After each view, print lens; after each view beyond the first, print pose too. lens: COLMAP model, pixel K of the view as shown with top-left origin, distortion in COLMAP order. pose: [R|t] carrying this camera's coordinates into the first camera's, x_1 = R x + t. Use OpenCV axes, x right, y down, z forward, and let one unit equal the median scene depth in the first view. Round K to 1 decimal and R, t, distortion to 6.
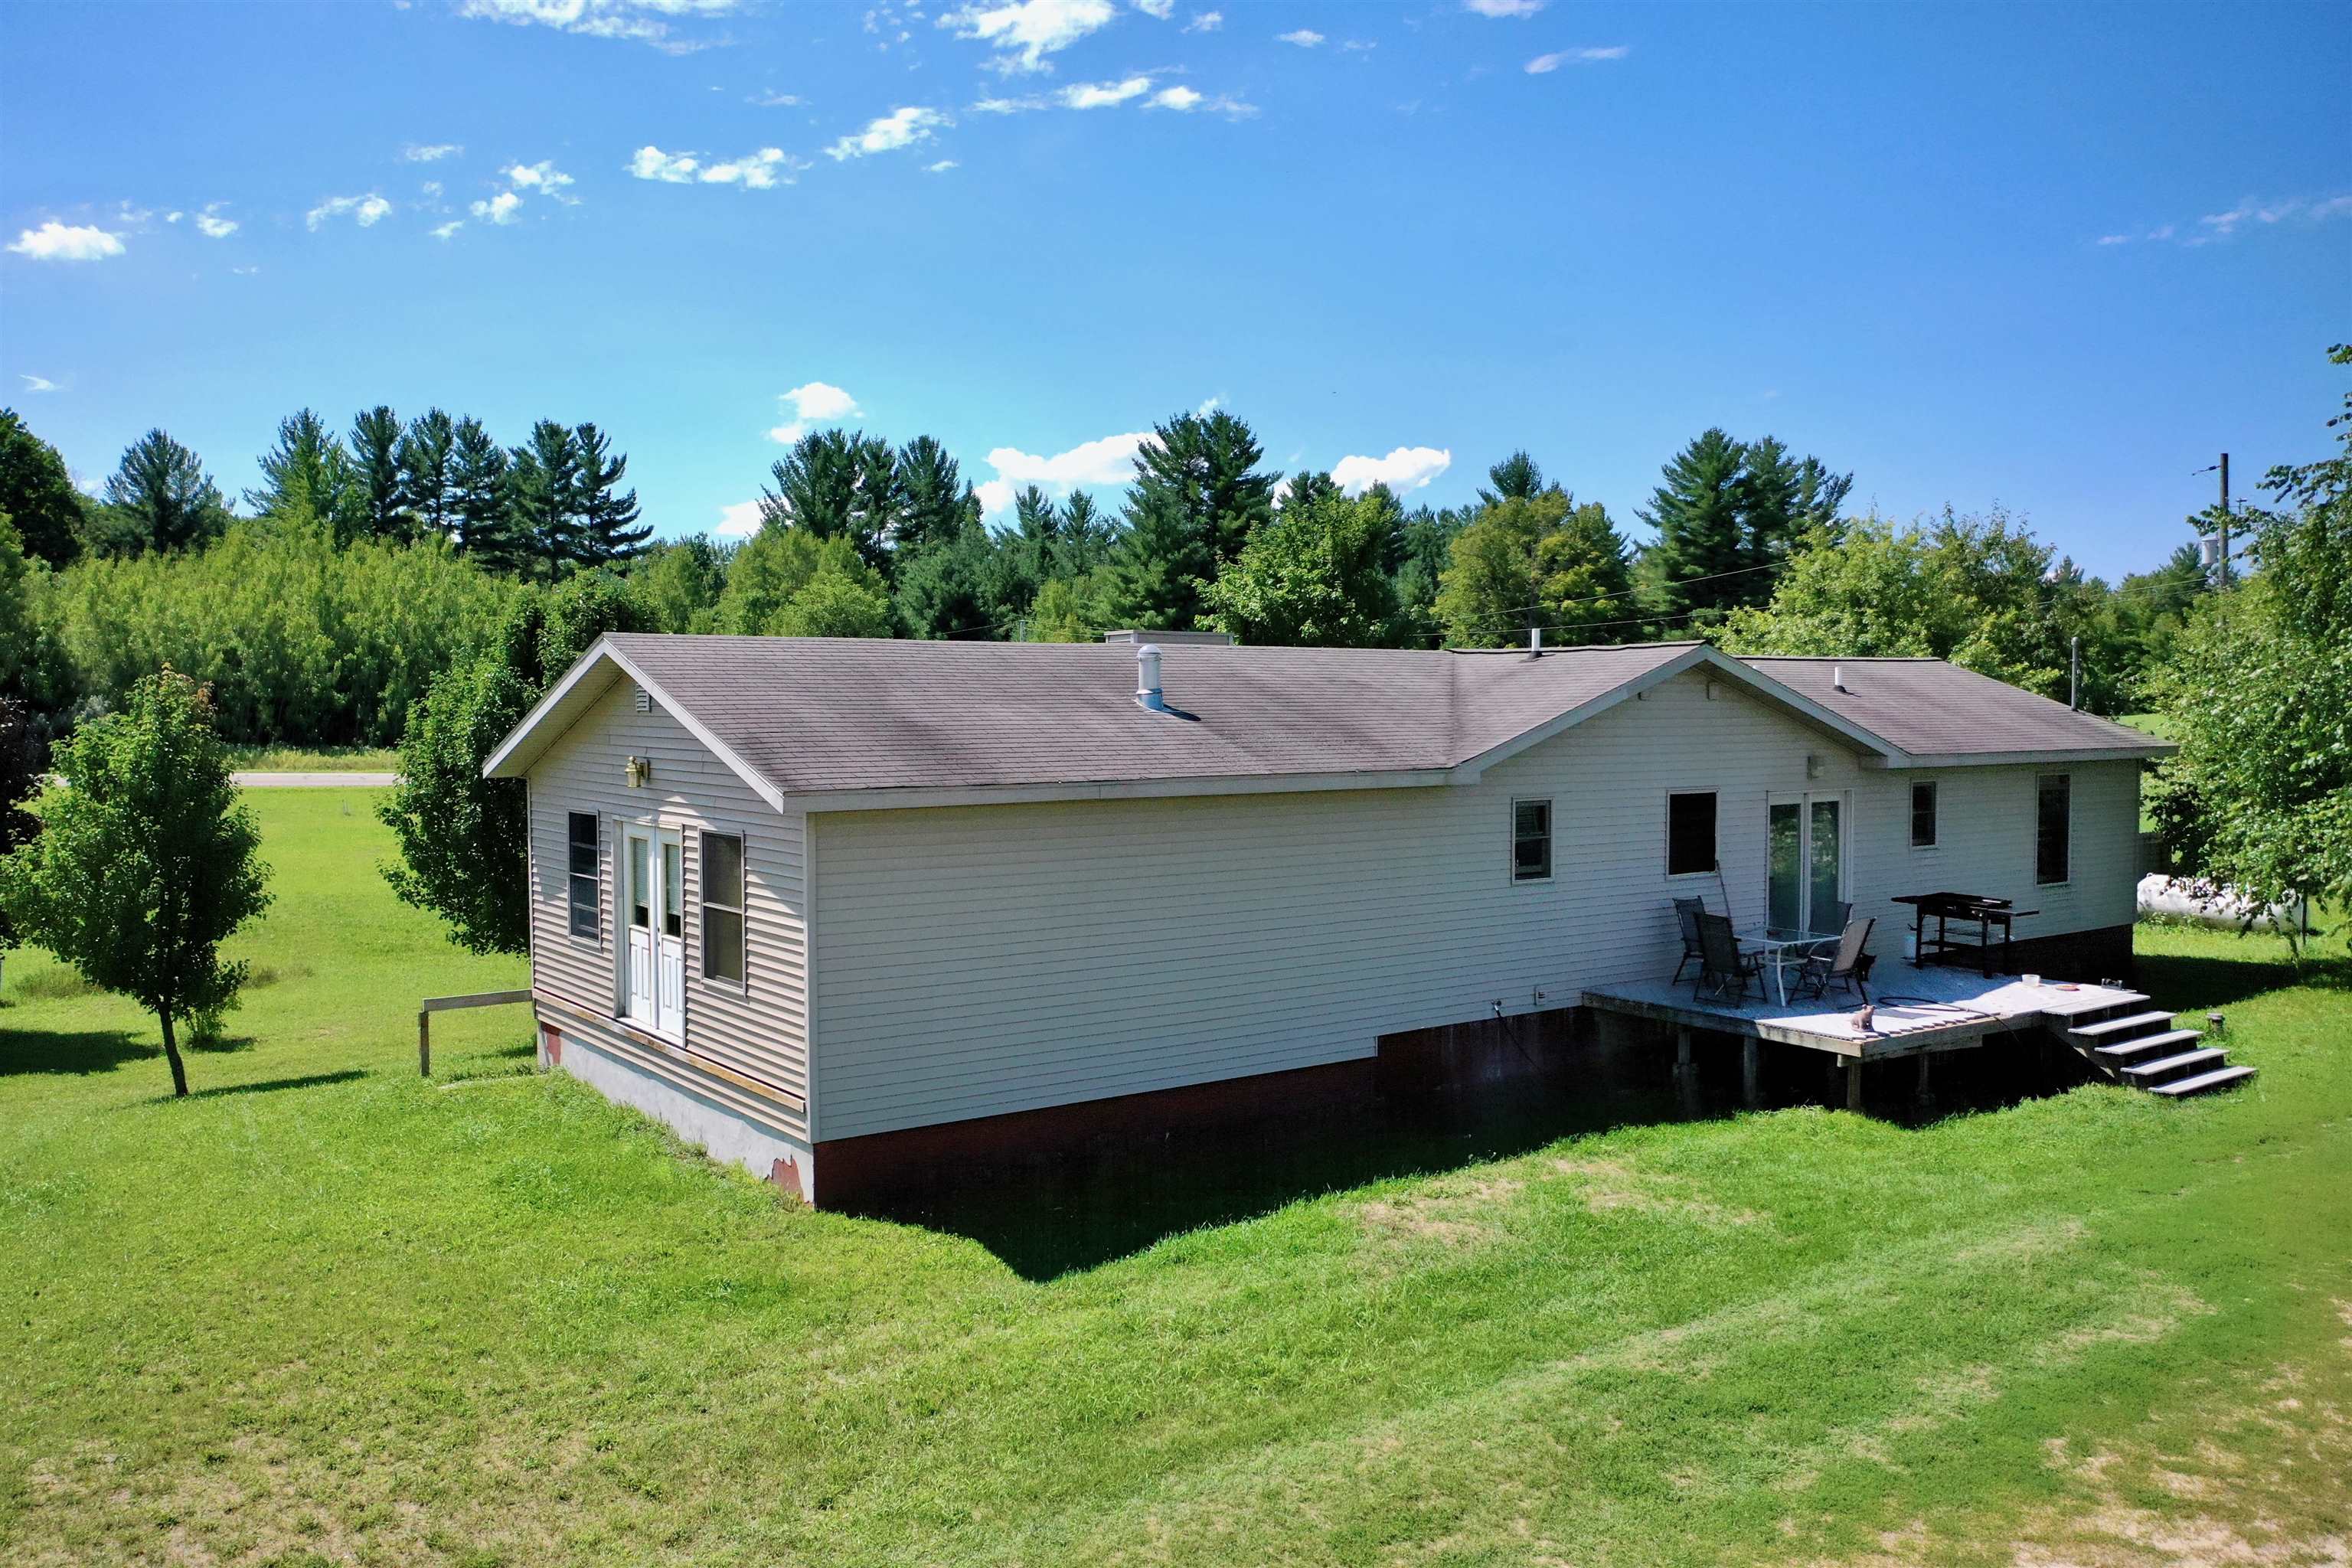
lens RADIAL K [[1848.0, 0, 1176.0], [0, 1848.0, 784.0], [0, 0, 1]] dist [-0.010340, -0.004615]
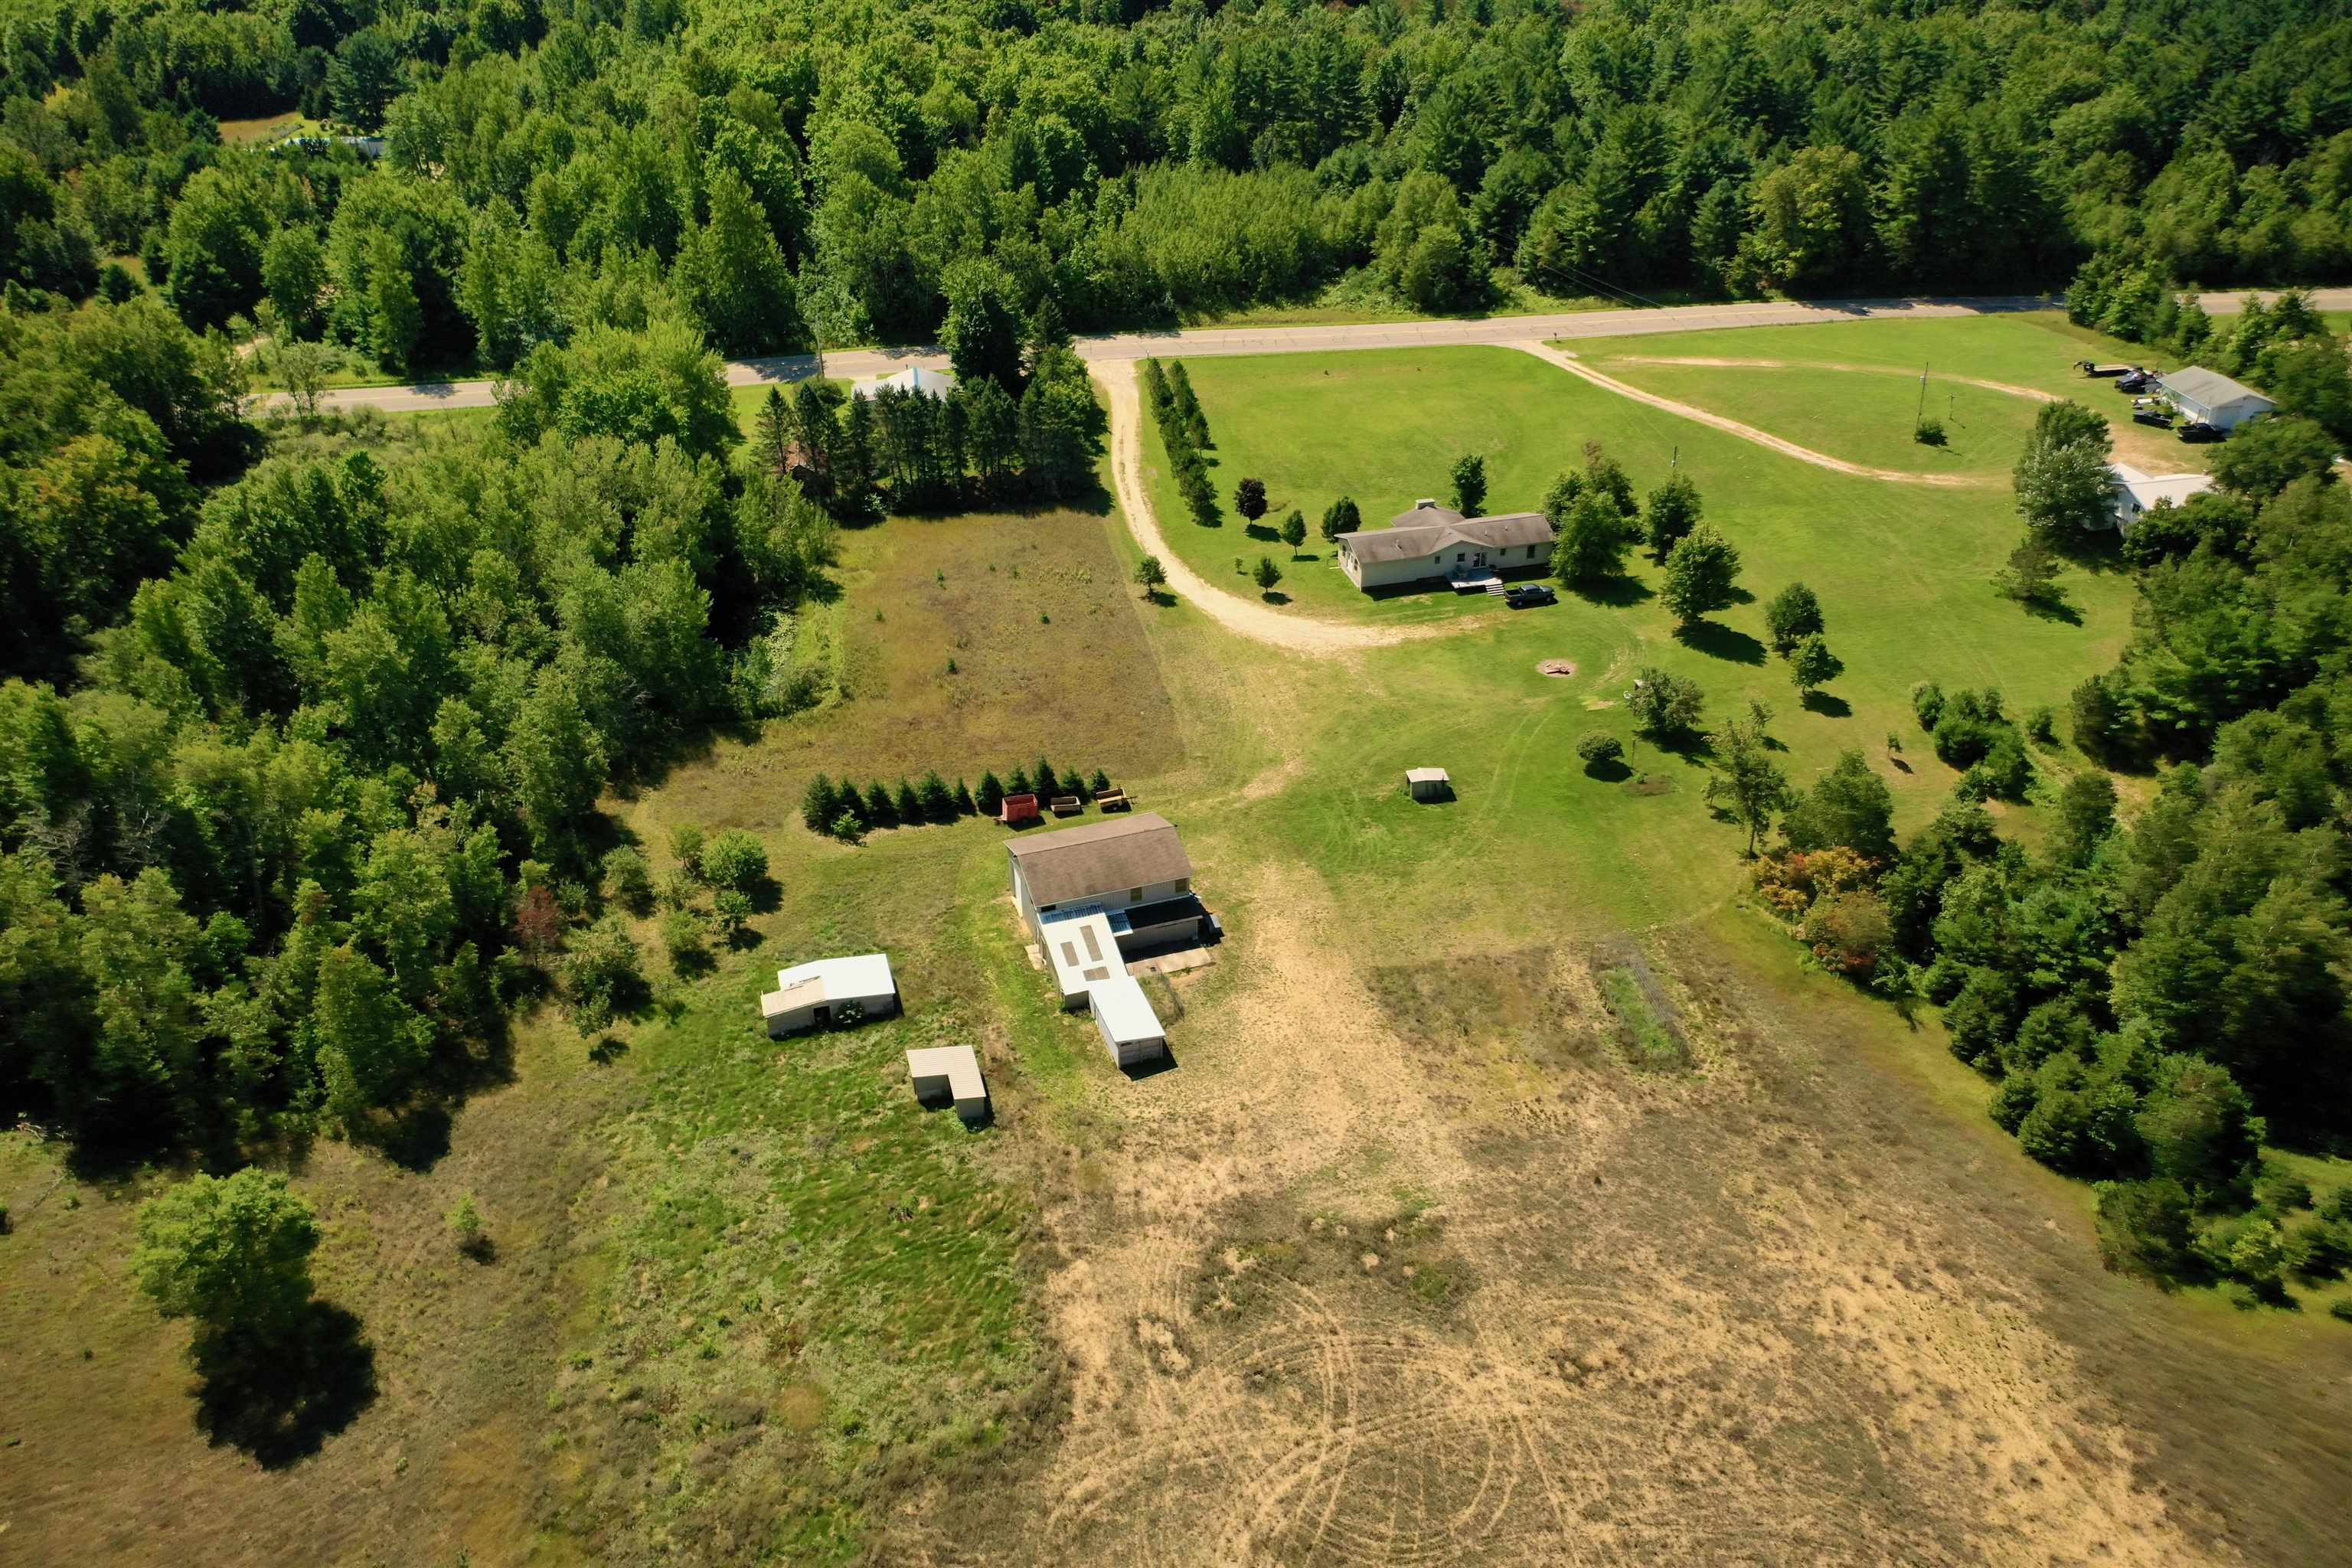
lens RADIAL K [[1848.0, 0, 1176.0], [0, 1848.0, 784.0], [0, 0, 1]] dist [-0.010340, -0.004615]
pose [[0.932043, 0.181913, -0.313374, 0.299103], [-0.013928, 0.882191, 0.470686, -0.480562], [0.362079, -0.434335, 0.824774, -1.107981]]
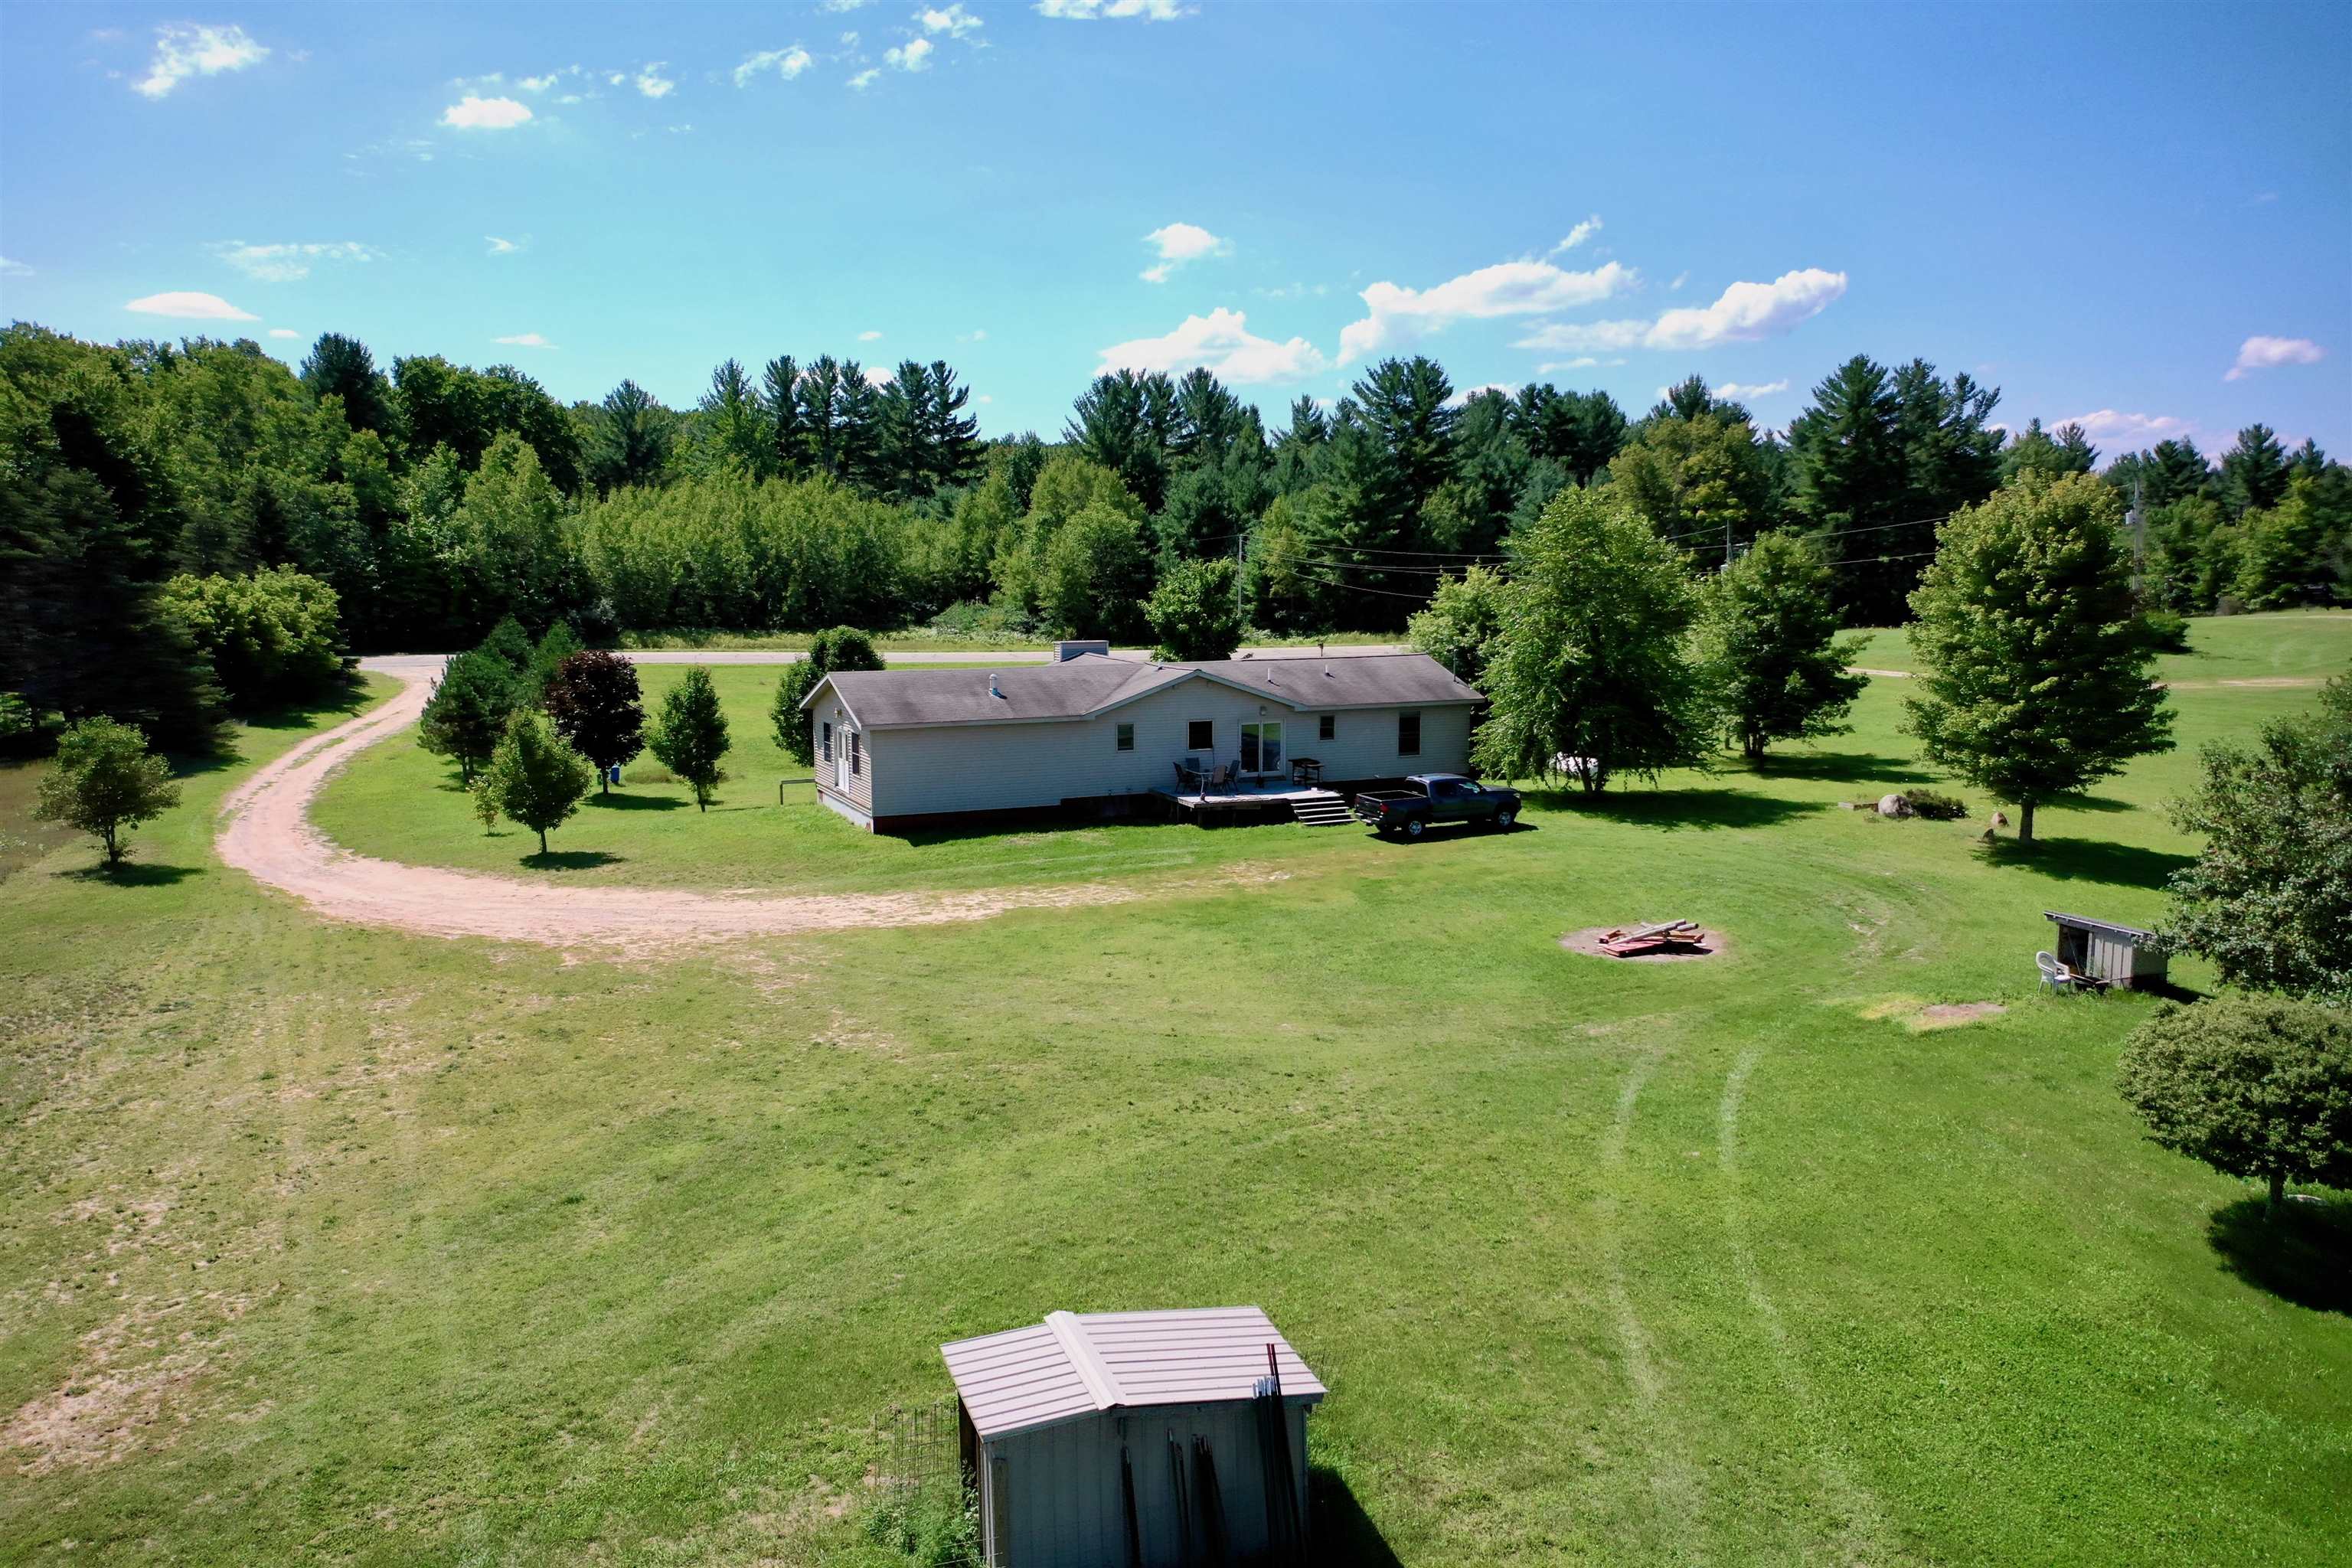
lens RADIAL K [[1848.0, 0, 1176.0], [0, 1848.0, 784.0], [0, 0, 1]] dist [-0.010340, -0.004615]
pose [[0.979004, 0.026752, -0.202080, 0.120680], [-0.009386, 0.996215, 0.086414, -0.021121], [0.203627, -0.082703, 0.975549, -0.262767]]
